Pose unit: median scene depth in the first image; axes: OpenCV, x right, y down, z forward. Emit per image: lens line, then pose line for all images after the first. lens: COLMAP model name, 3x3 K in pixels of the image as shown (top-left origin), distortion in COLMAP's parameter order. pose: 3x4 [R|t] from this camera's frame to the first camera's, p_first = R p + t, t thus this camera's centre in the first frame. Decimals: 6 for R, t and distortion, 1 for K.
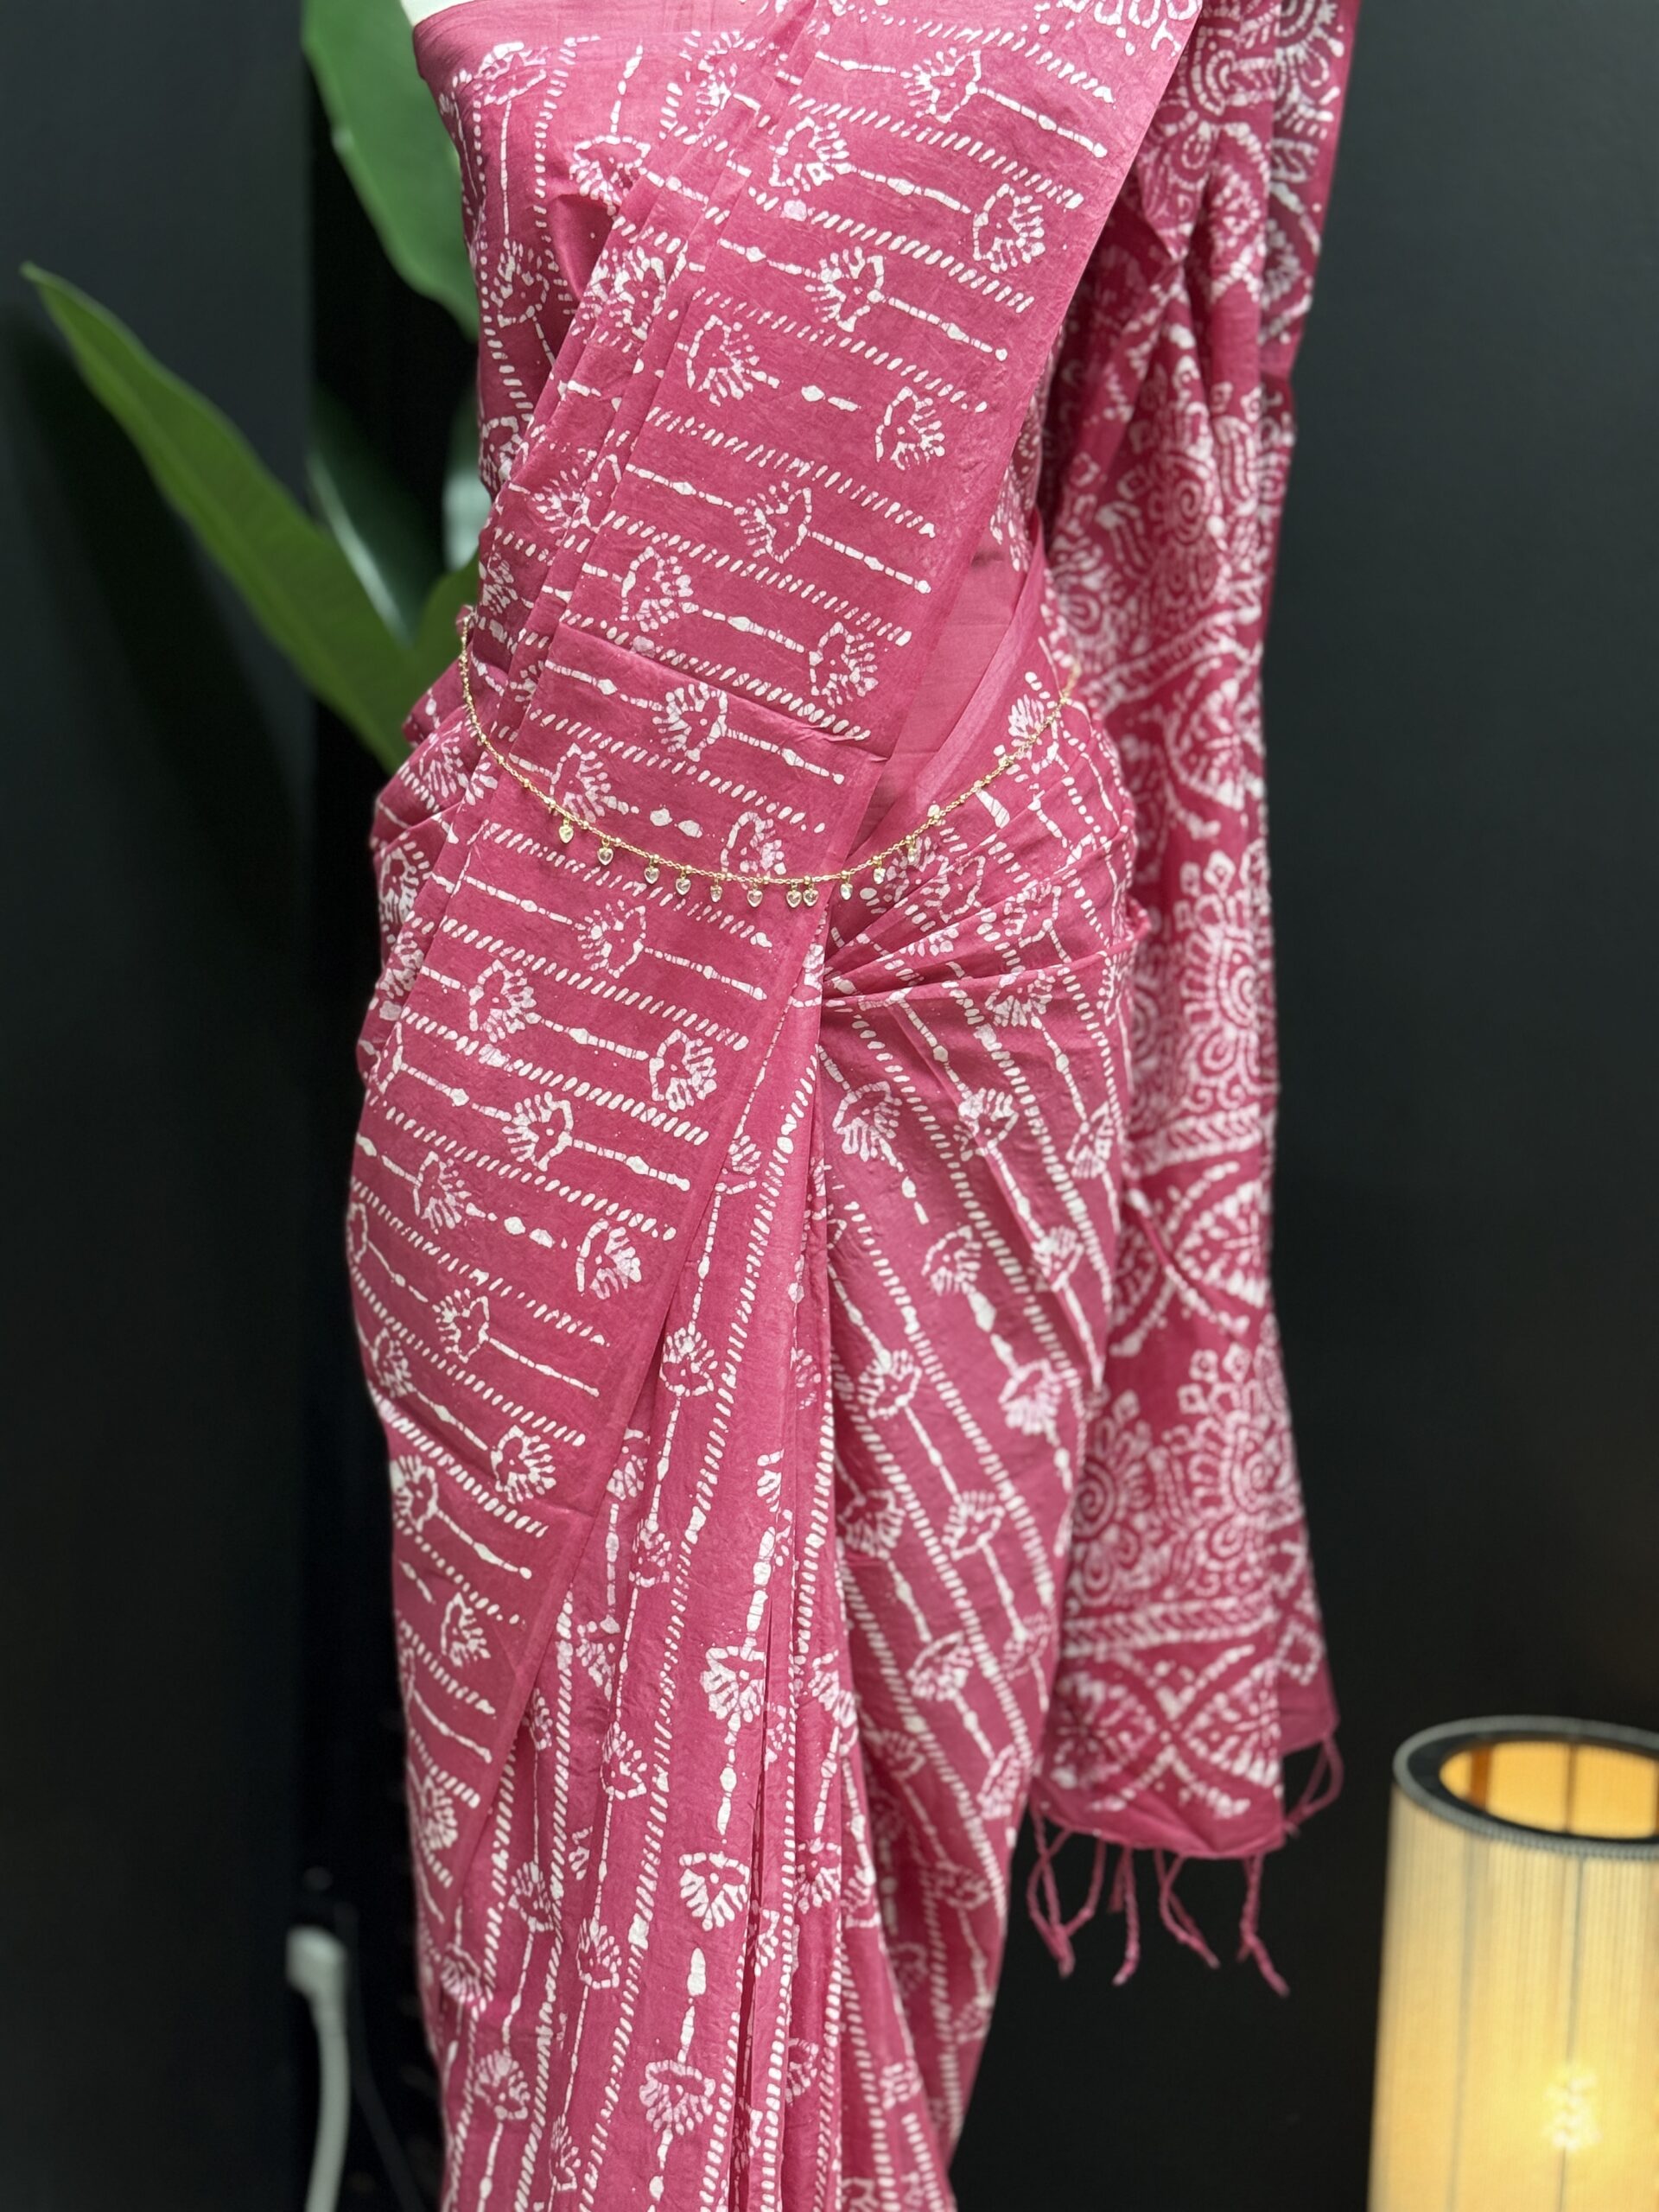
lens RADIAL K [[2937.3, 0, 829.5], [0, 2937.3, 1106.0], [0, 0, 1]] dist [0.160086, -0.281571]
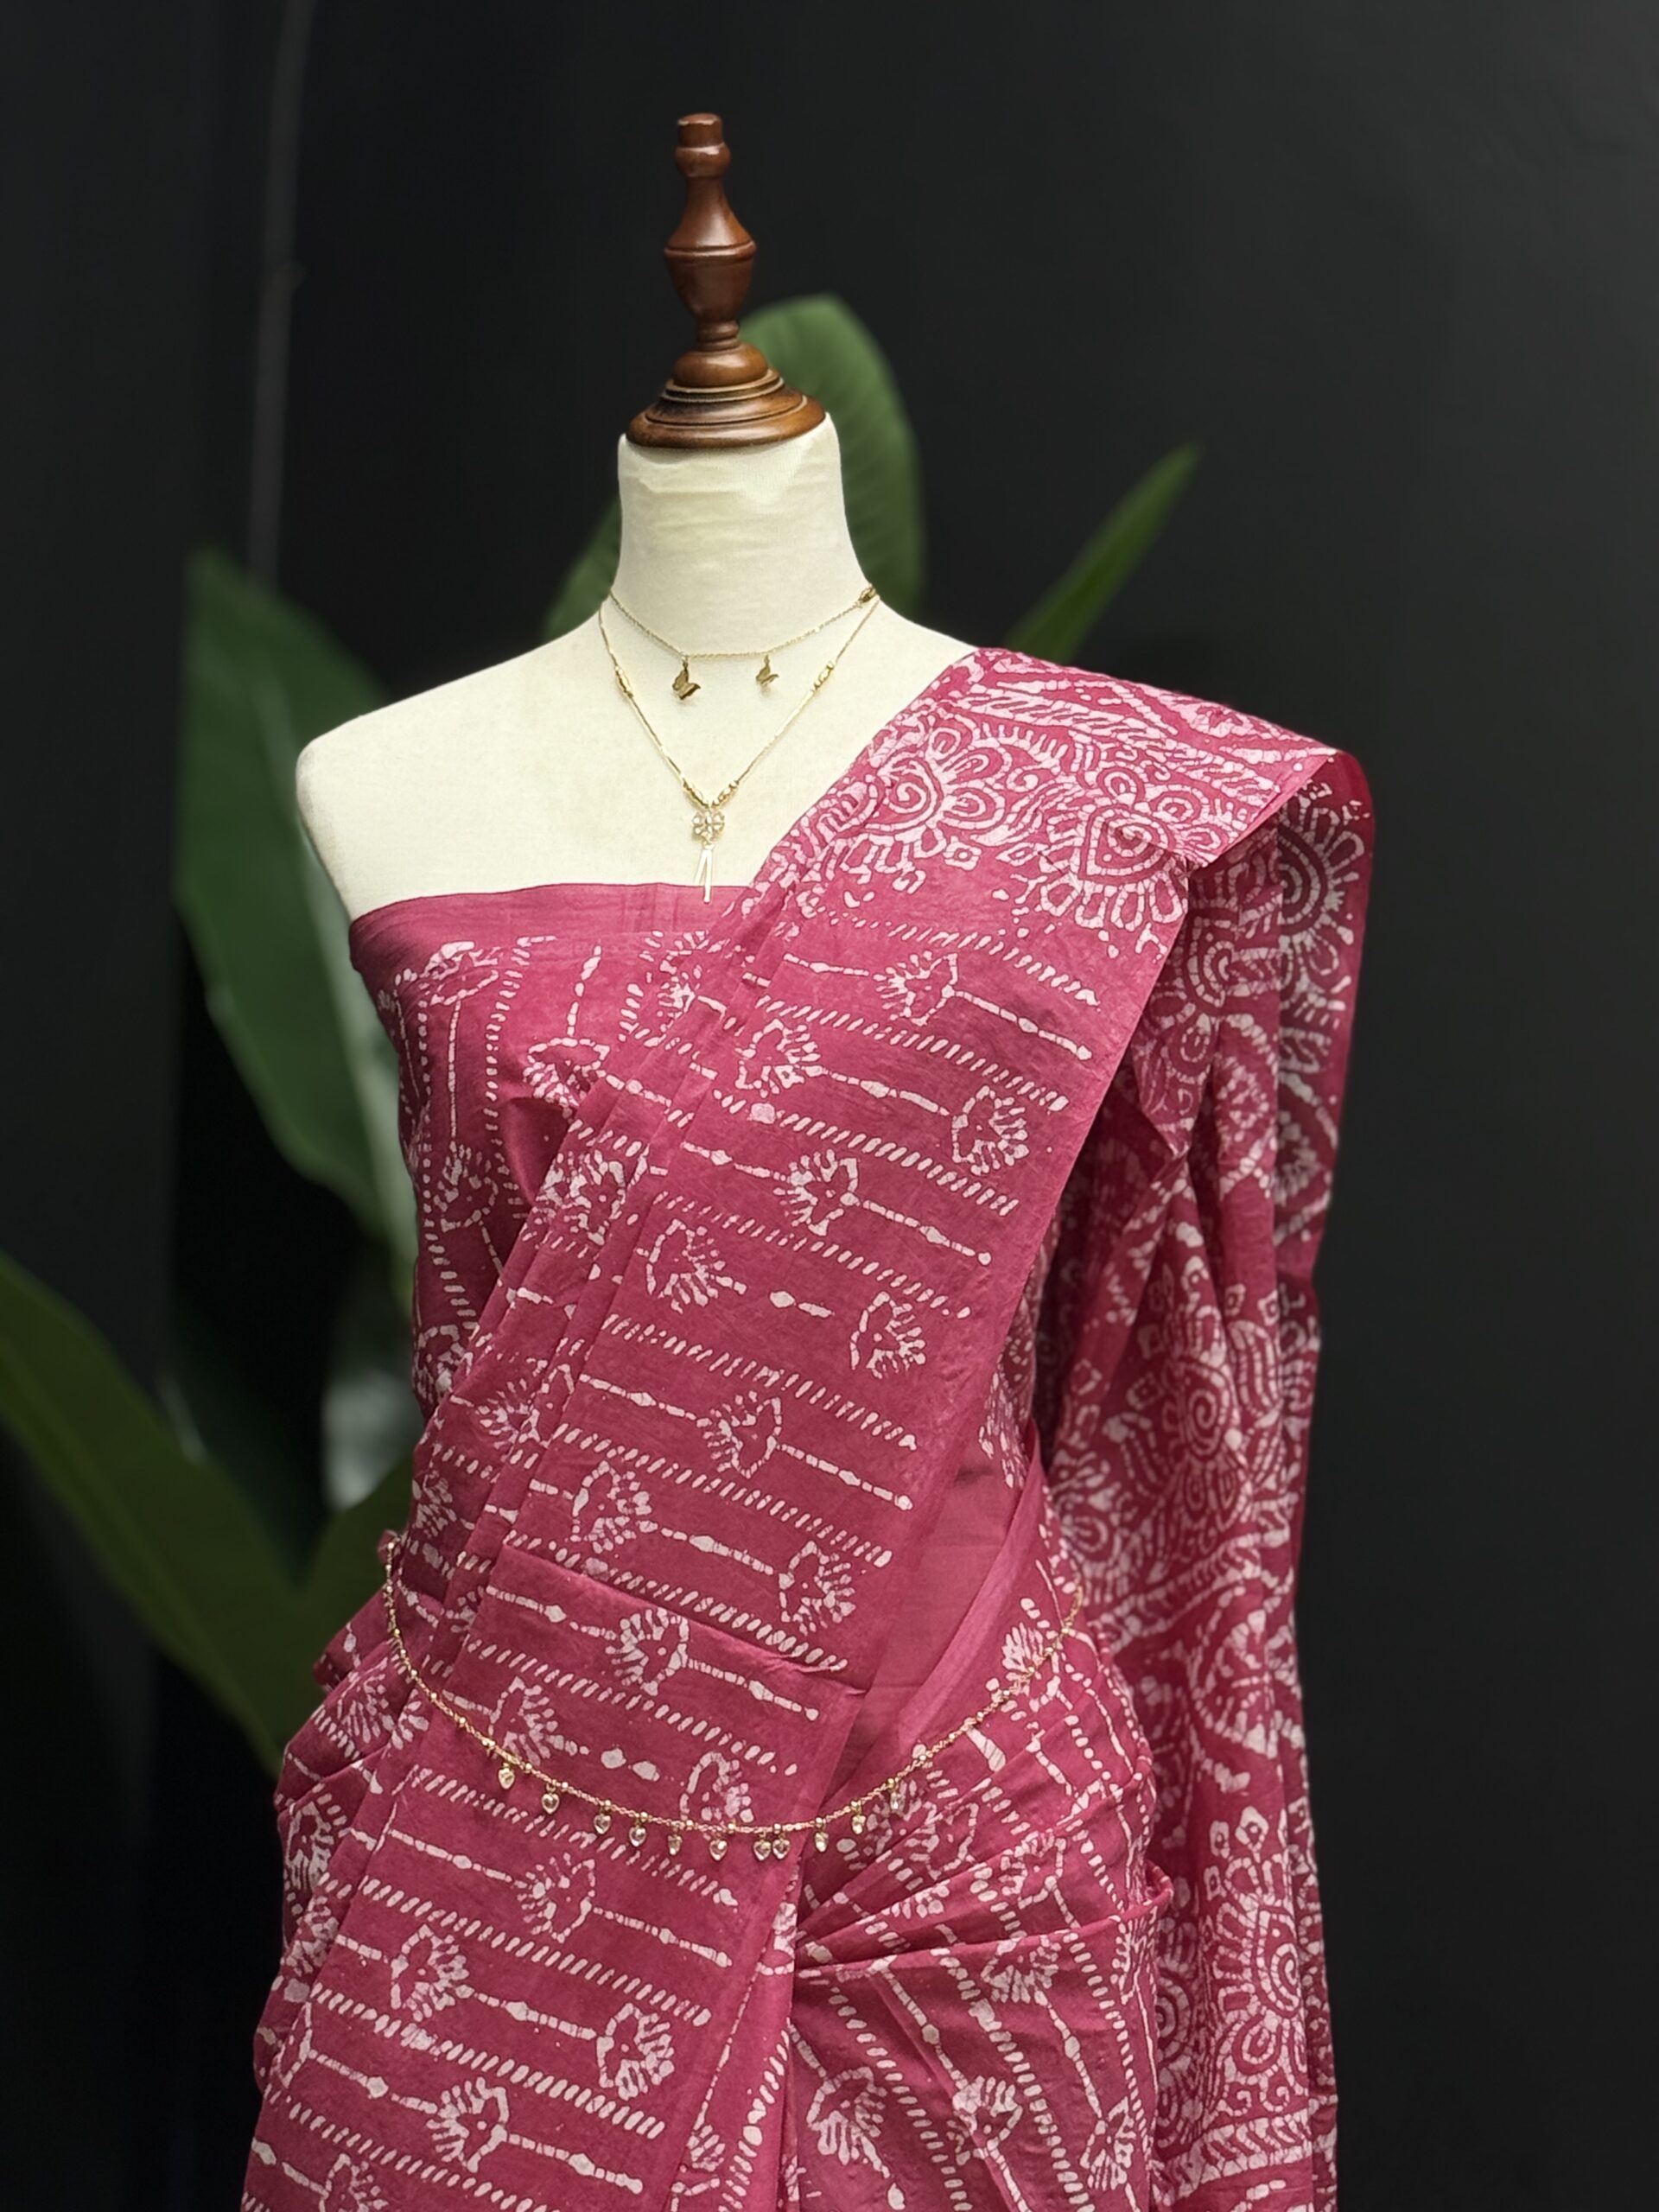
lens RADIAL K [[4938.3, 0, 829.5], [0, 4938.3, 1106.0], [0, 0, 1]] dist [0.233908, -0.449721]
pose [[0.999954, -0.003636, 0.008856, -0.004258], [0.005816, 0.965525, -0.260245, 0.101853], [-0.007604, 0.260285, 0.965502, -0.500451]]
